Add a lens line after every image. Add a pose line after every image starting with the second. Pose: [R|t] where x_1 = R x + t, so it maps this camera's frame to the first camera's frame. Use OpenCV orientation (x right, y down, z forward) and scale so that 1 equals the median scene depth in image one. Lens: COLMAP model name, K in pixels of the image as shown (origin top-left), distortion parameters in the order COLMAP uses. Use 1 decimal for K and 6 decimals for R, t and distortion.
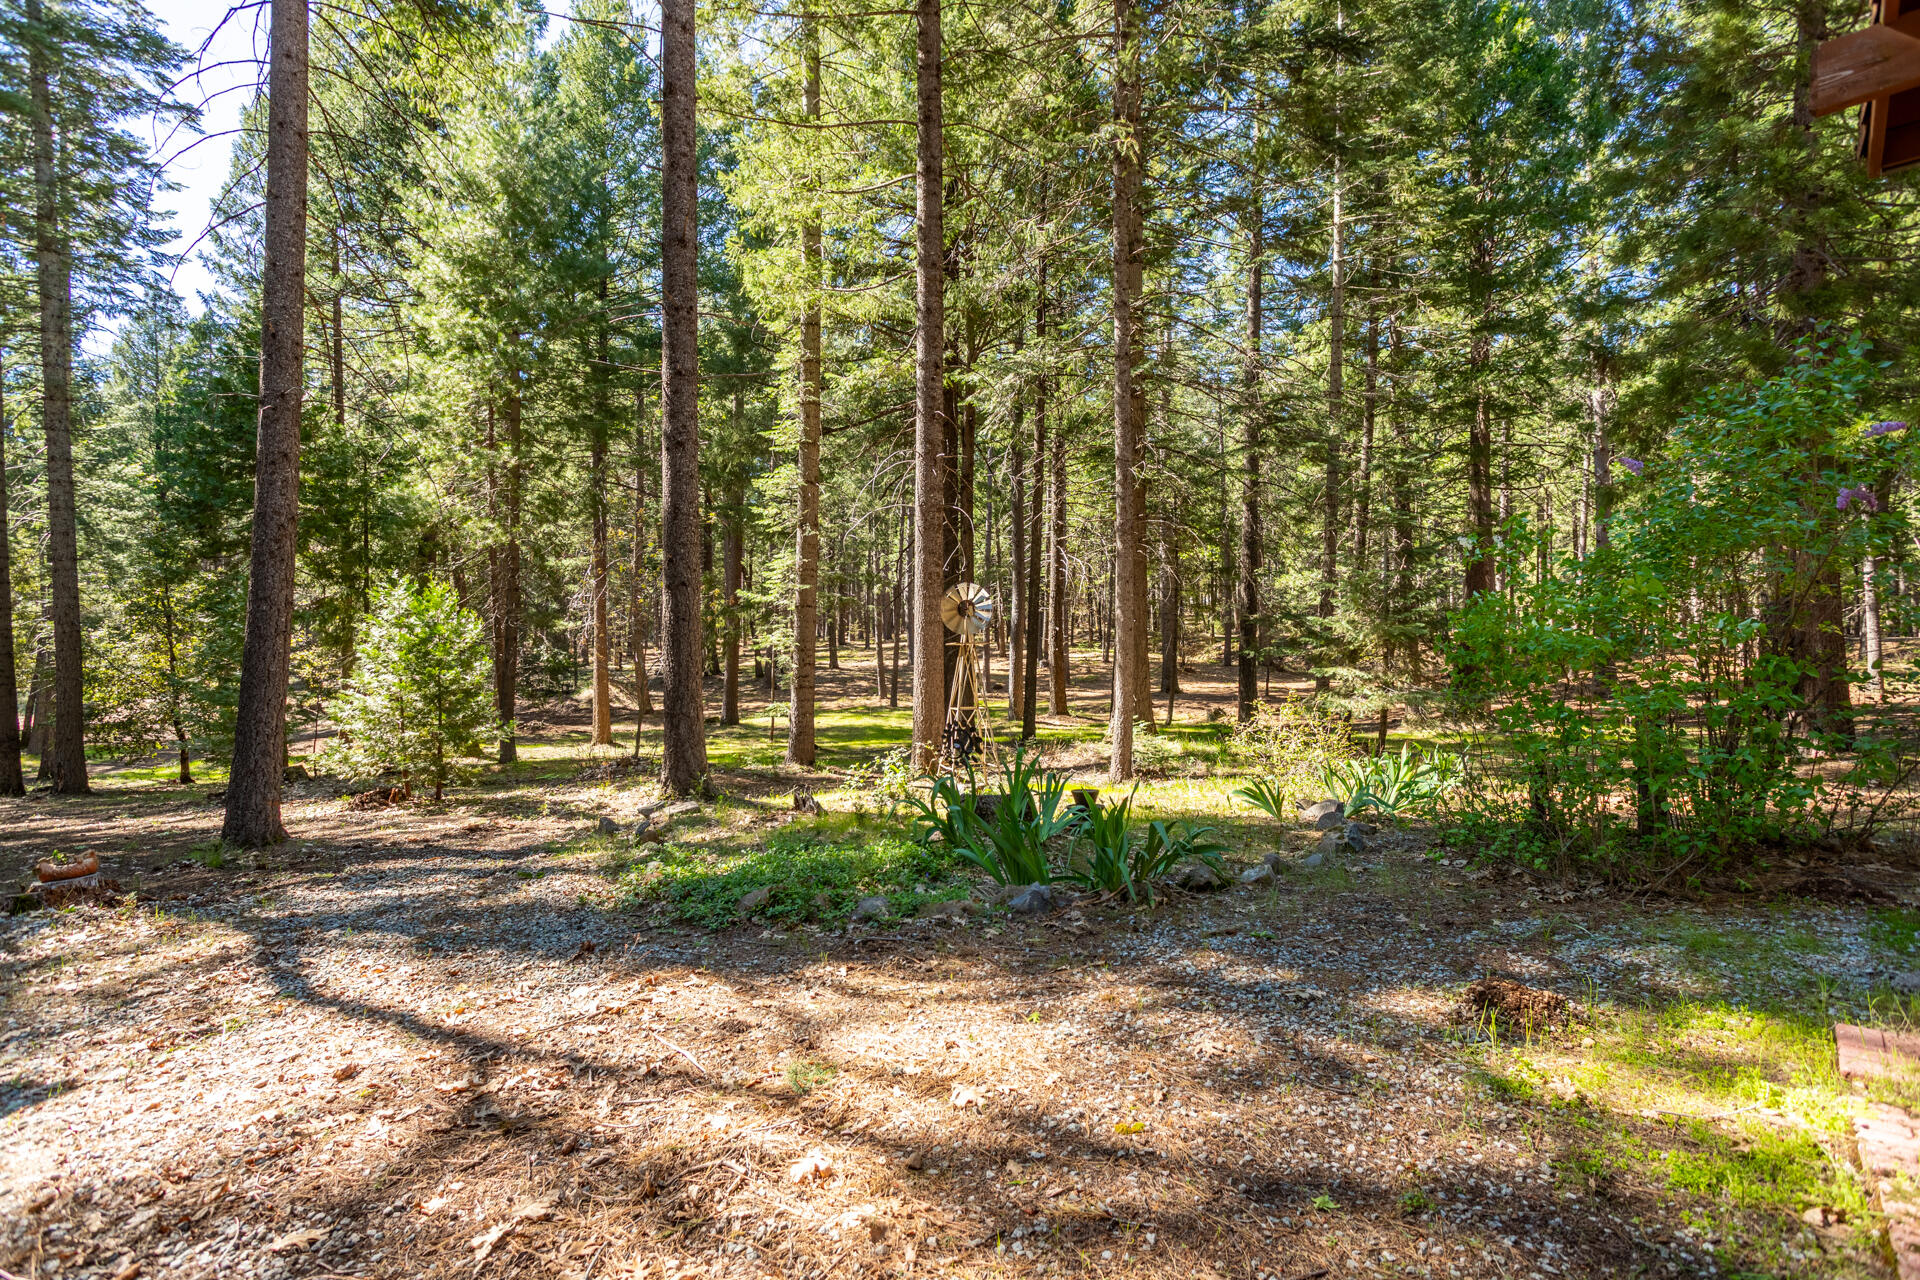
lens RADIAL K [[925.5, 0, 964.3], [0, 925.5, 629.1], [0, 0, 1]] dist [-0.022569, 0.018987]
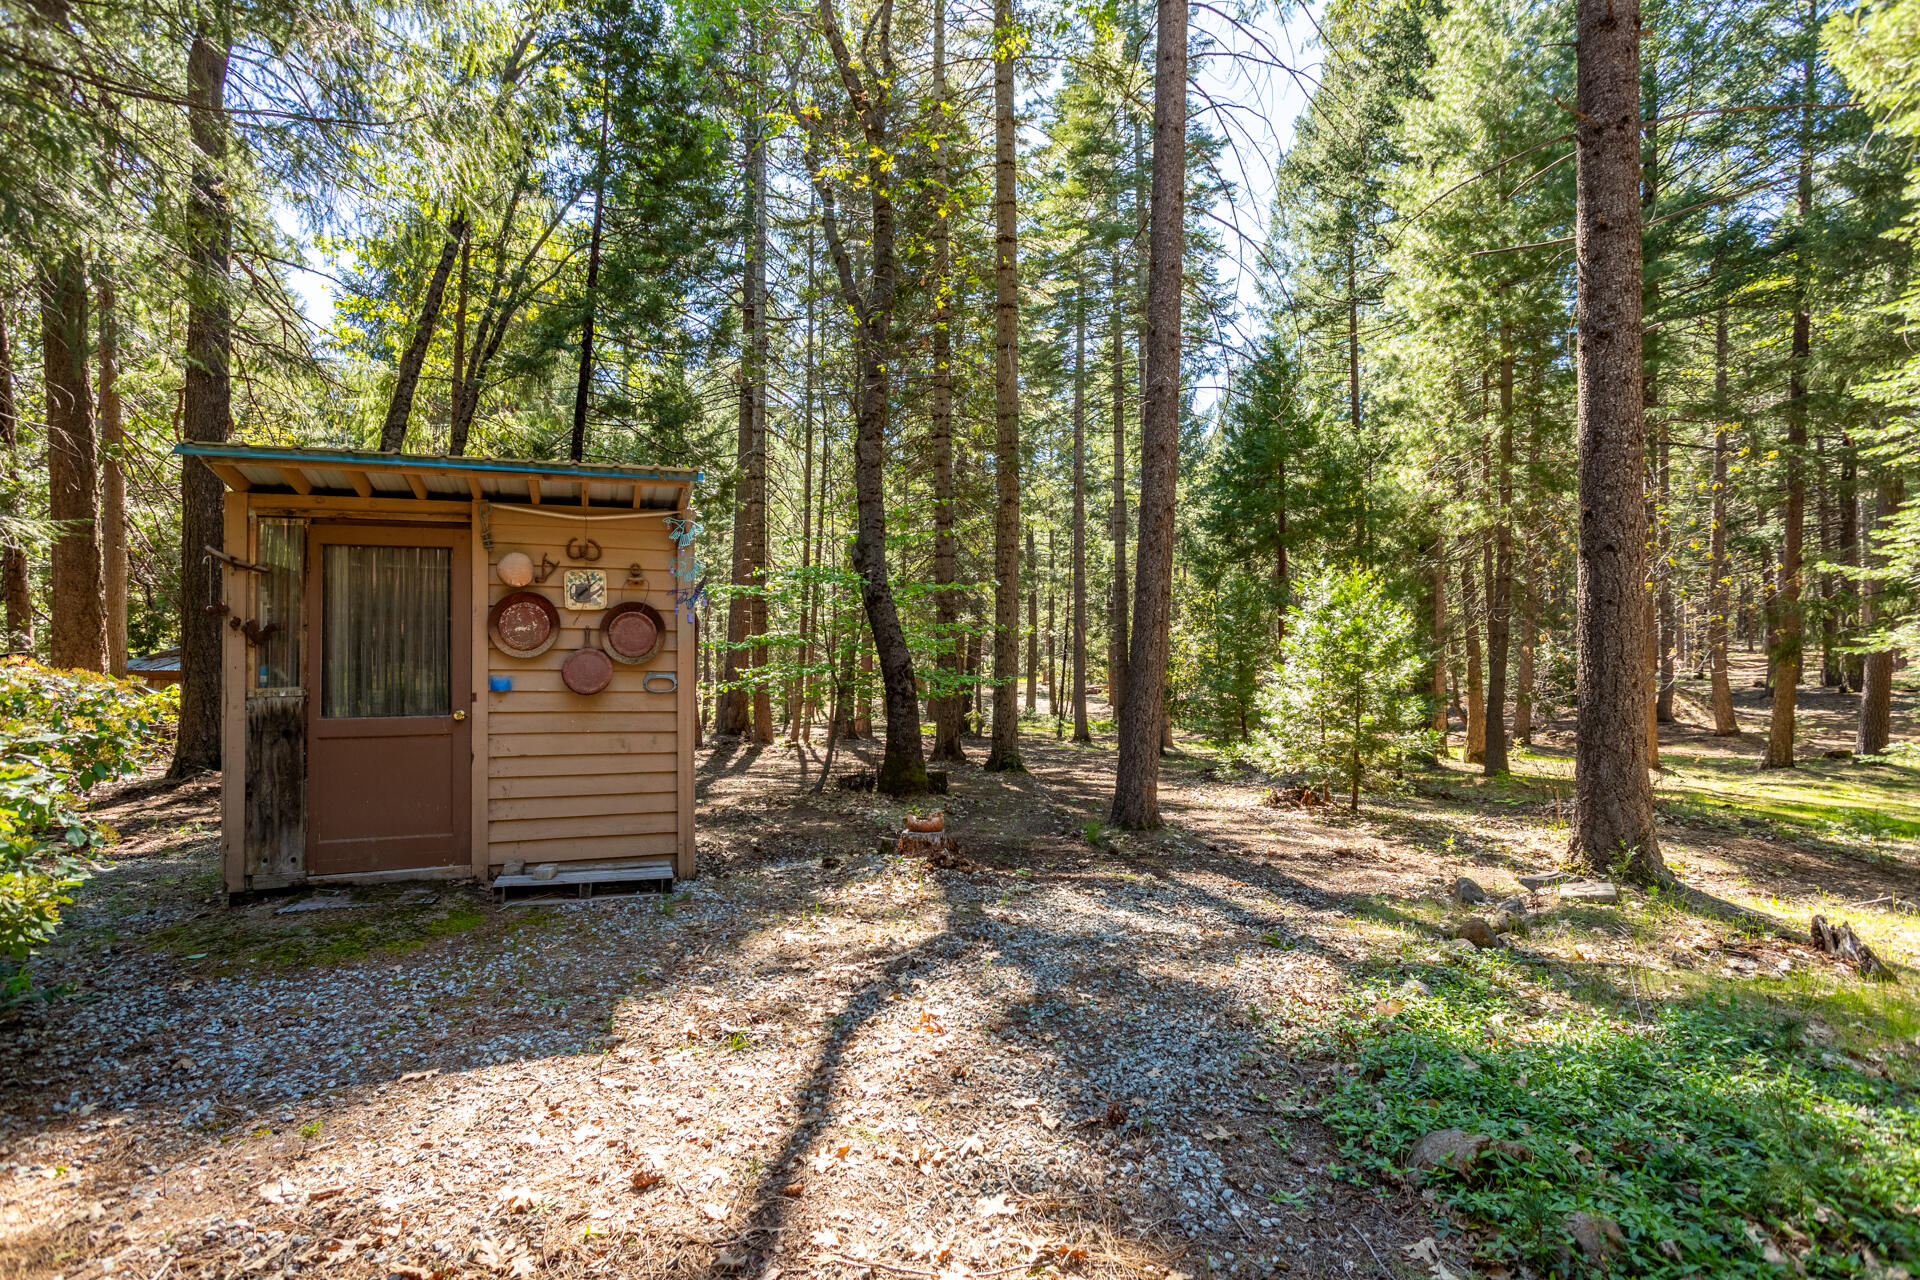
lens RADIAL K [[925.5, 0, 964.3], [0, 925.5, 629.1], [0, 0, 1]] dist [-0.022569, 0.018987]
pose [[0.497385, 0.004080, -0.867521, 0.017632], [-0.003389, 0.999990, 0.002760, 0.004419], [0.867523, 0.001568, 0.497394, 0.143585]]
